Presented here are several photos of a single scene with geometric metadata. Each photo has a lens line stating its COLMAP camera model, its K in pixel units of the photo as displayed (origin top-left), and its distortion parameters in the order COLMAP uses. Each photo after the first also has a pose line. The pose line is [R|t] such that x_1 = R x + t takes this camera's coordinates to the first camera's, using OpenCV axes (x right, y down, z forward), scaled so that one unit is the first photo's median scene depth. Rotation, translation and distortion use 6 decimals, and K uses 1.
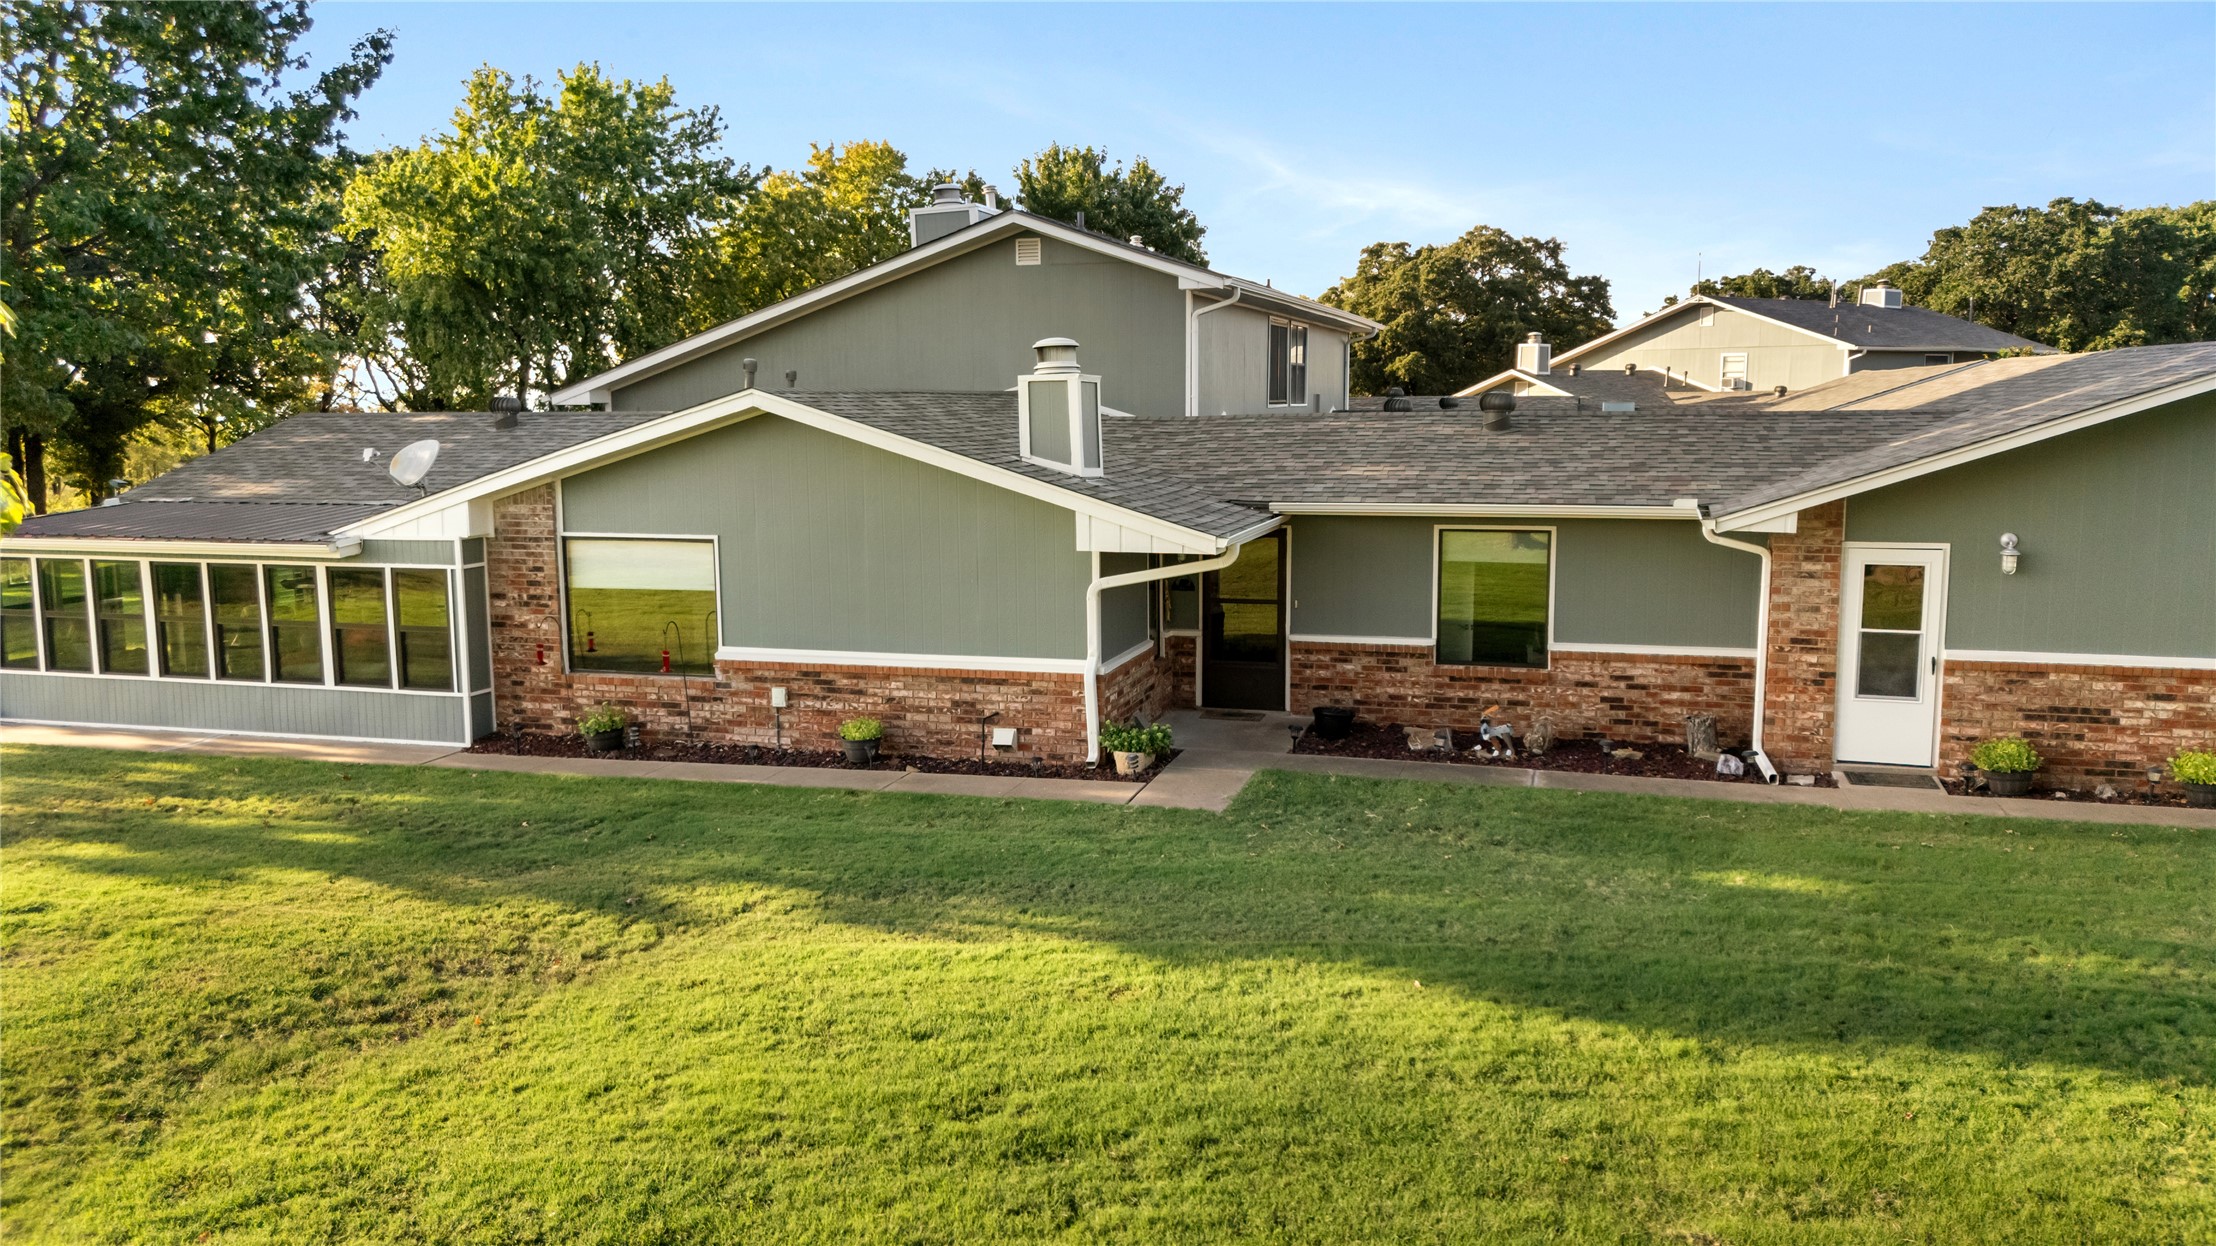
lens RADIAL K [[1642.9, 0, 1113.3], [0, 1642.9, 580.2], [0, 0, 1]] dist [0.061716, -0.006458]
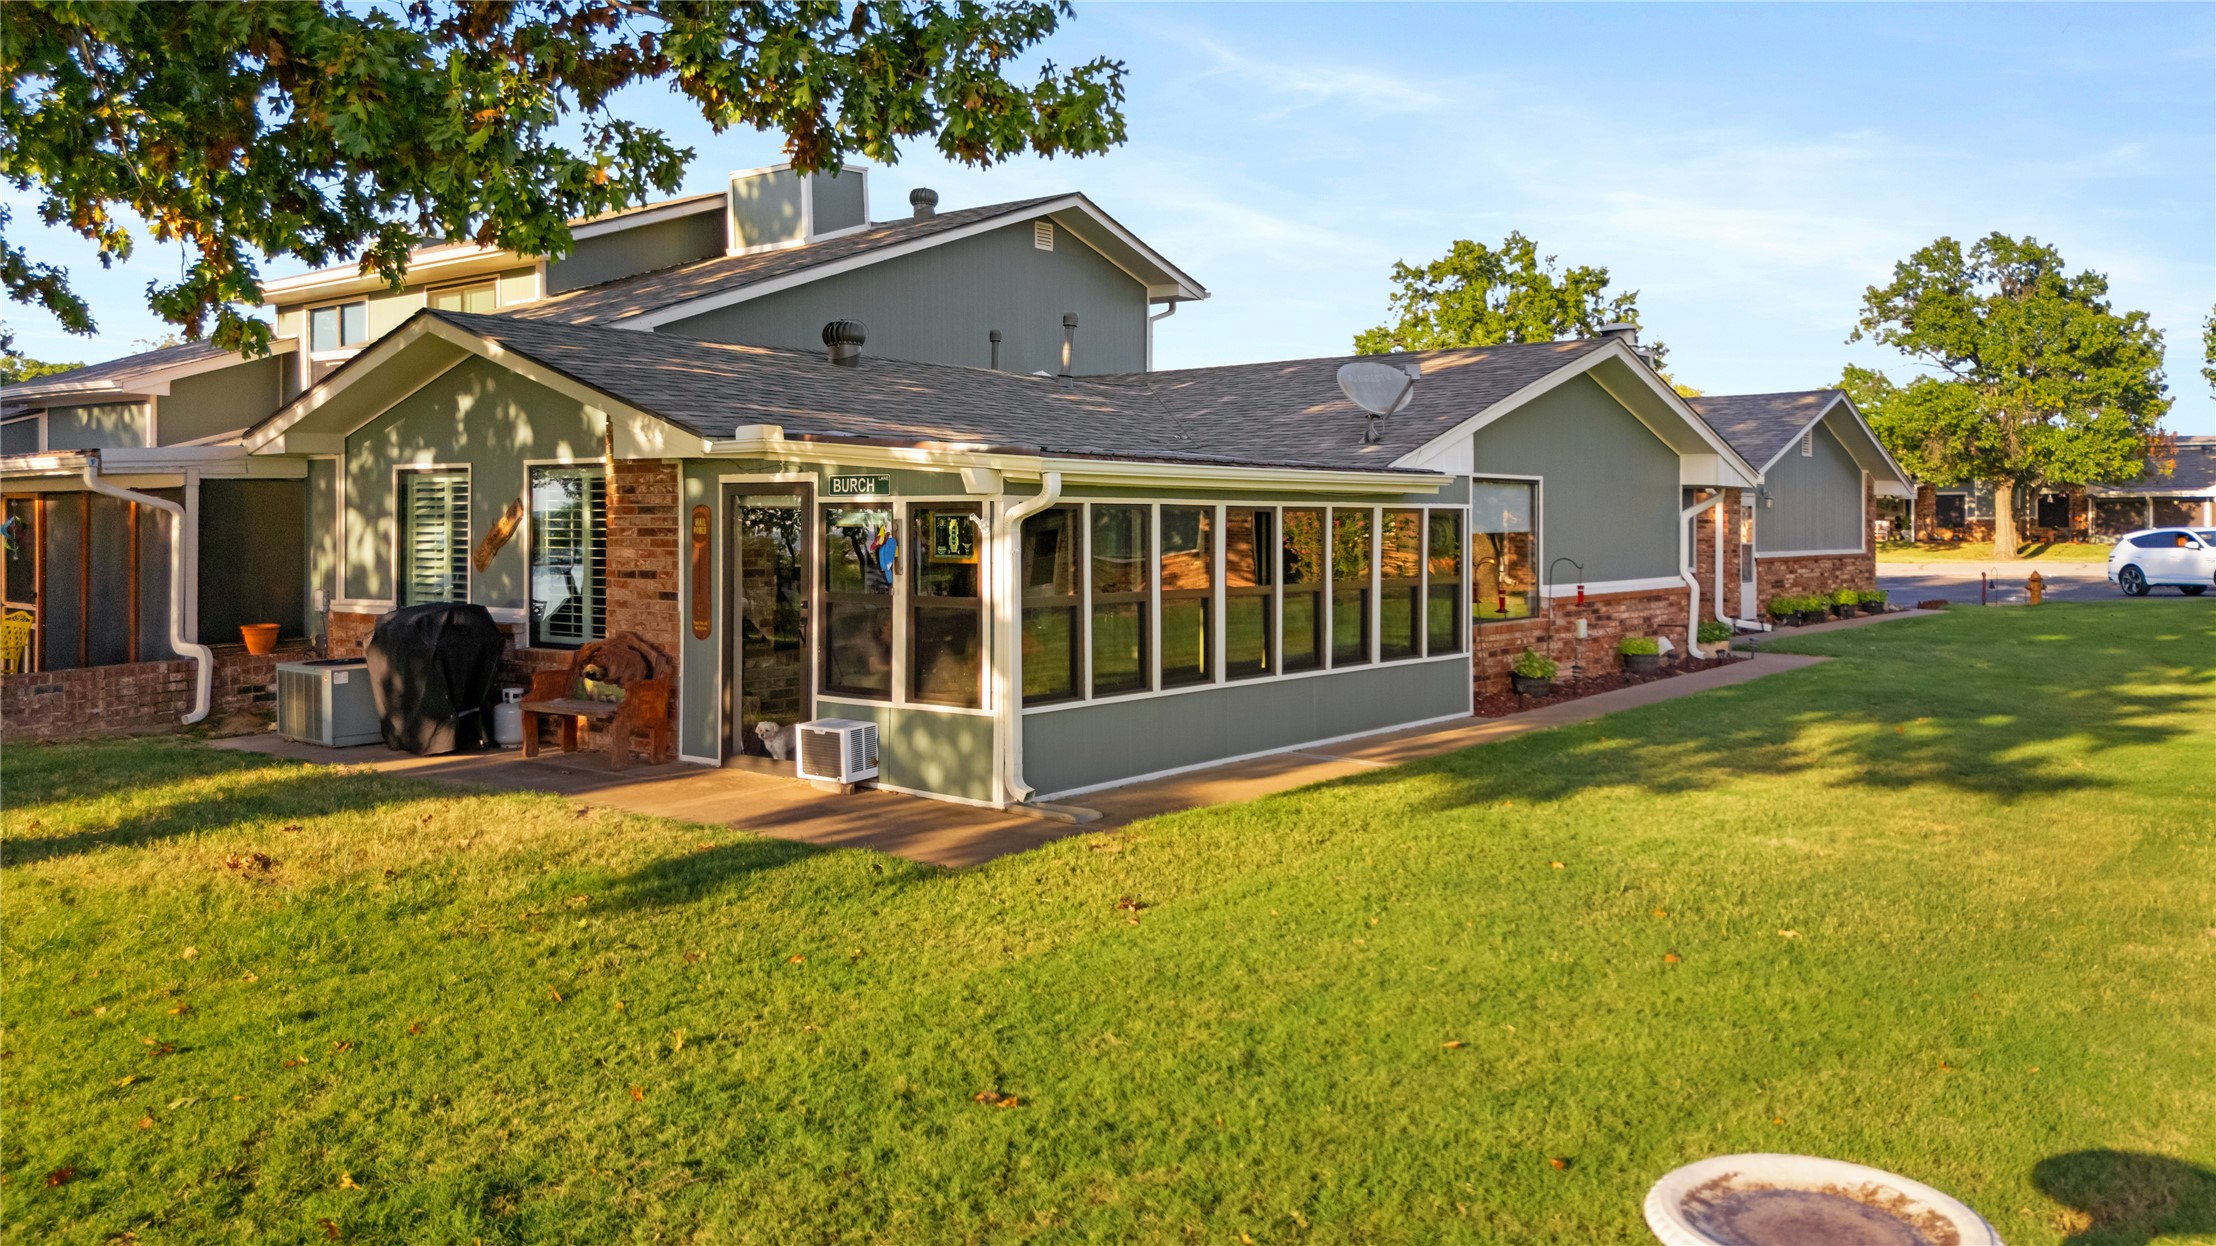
lens RADIAL K [[1666.8, 0, 1116.1], [0, 1666.8, 529.9], [0, 0, 1]] dist [0.048206, 0.005043]
pose [[0.391483, 0.000570, 0.920185, -1.310539], [0.095230, 0.994605, -0.041131, 0.023293], [-0.915244, 0.103731, 0.389317, 0.842964]]
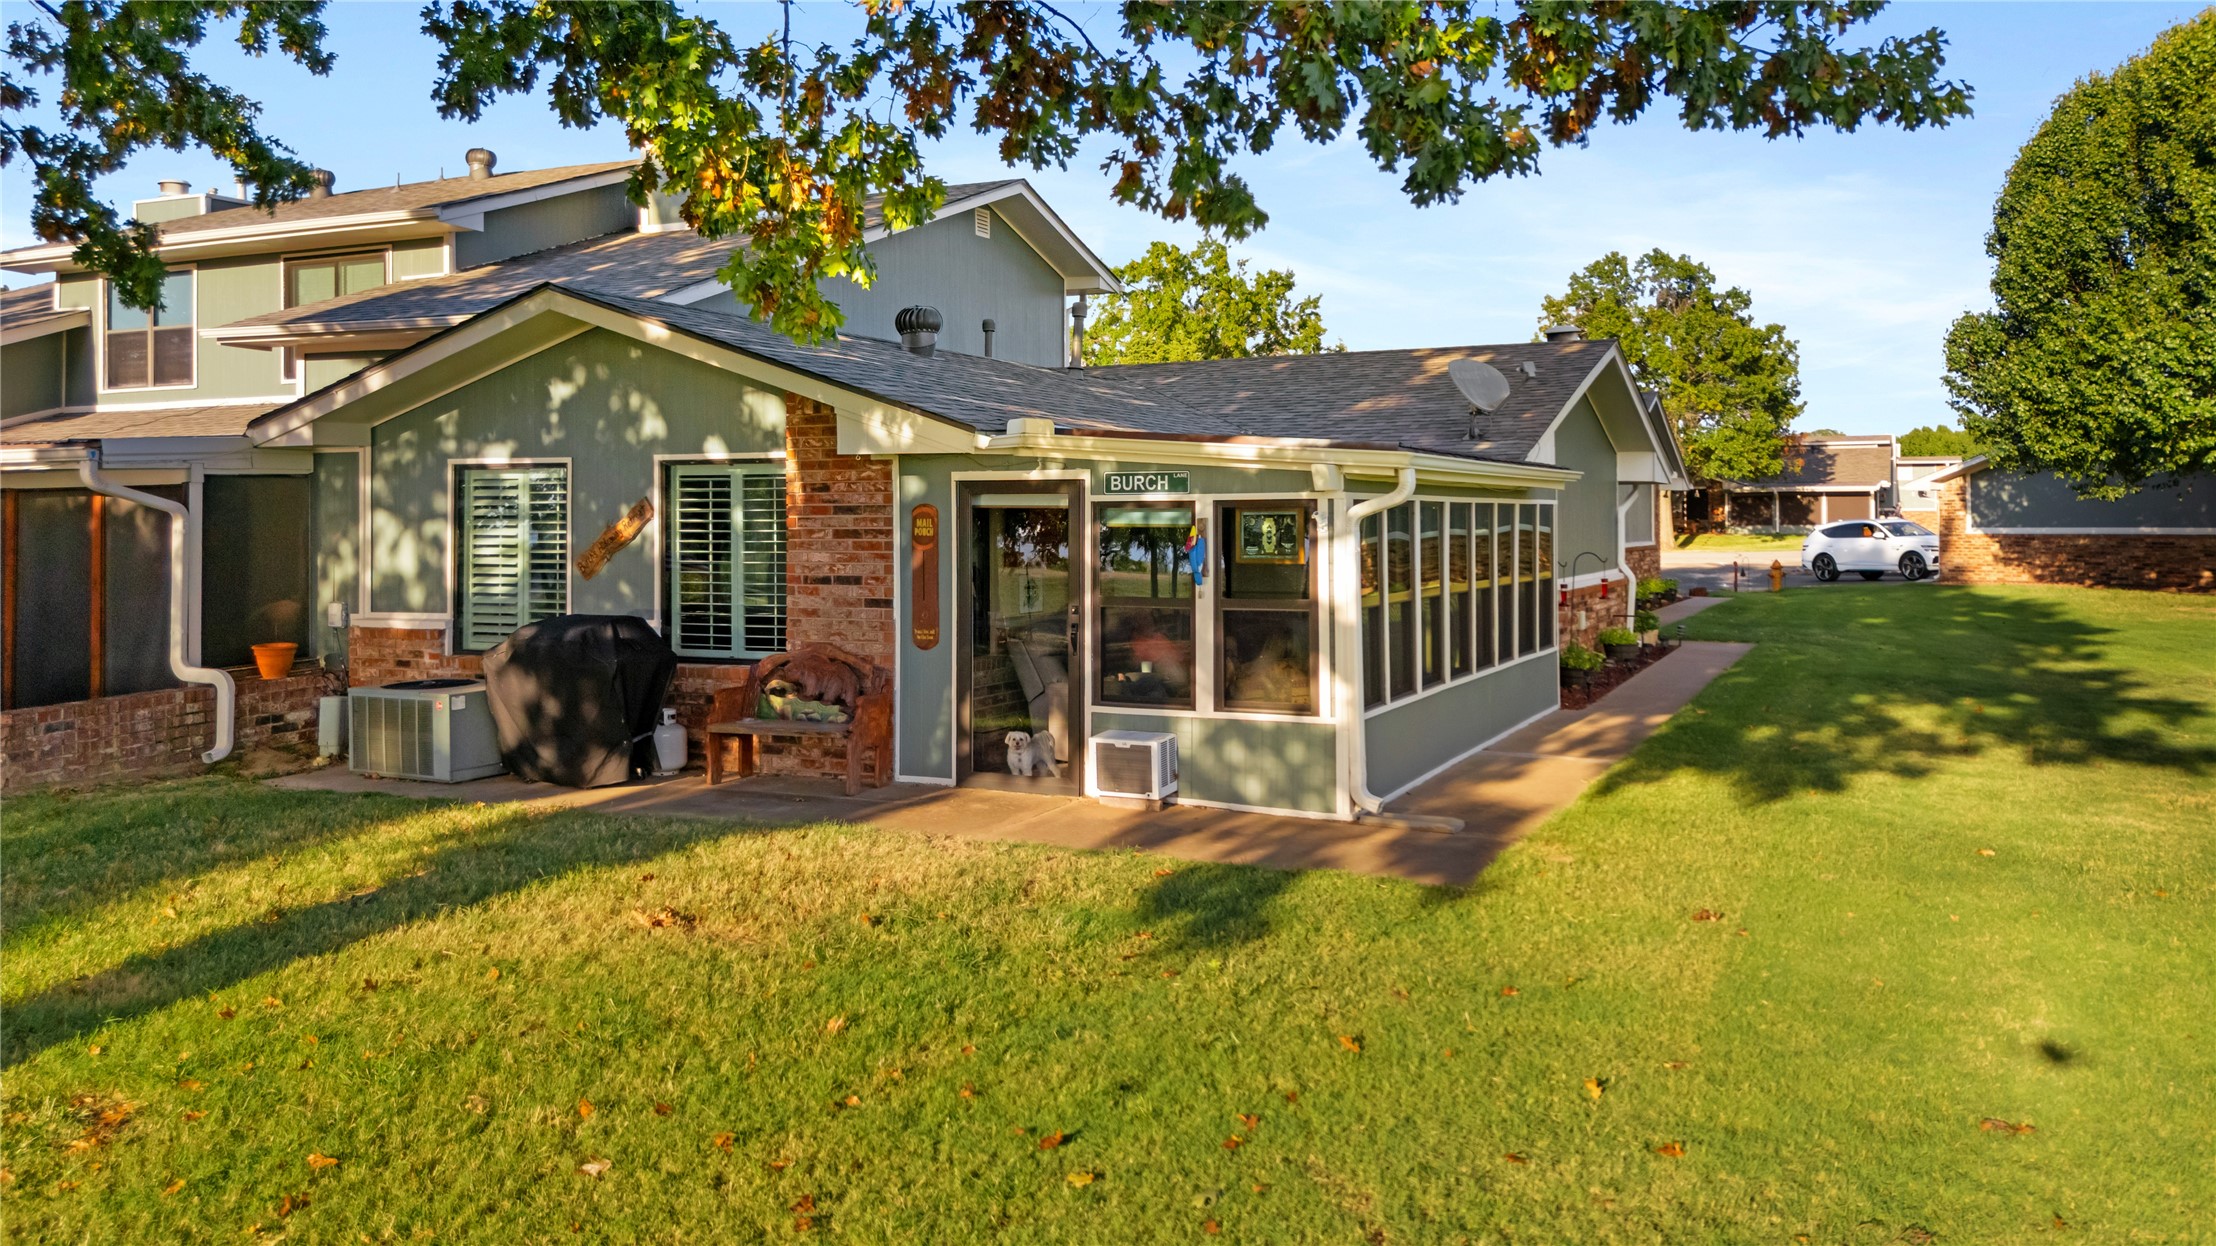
lens RADIAL K [[1667.0, 0, 1095.7], [0, 1667.0, 533.8], [0, 0, 1]] dist [0.082516, -0.002136]
pose [[0.188200, -0.005733, 0.982114, -1.356960], [0.107688, 0.994074, -0.014833, -0.004857], [-0.976209, 0.108553, 0.187702, 1.093234]]
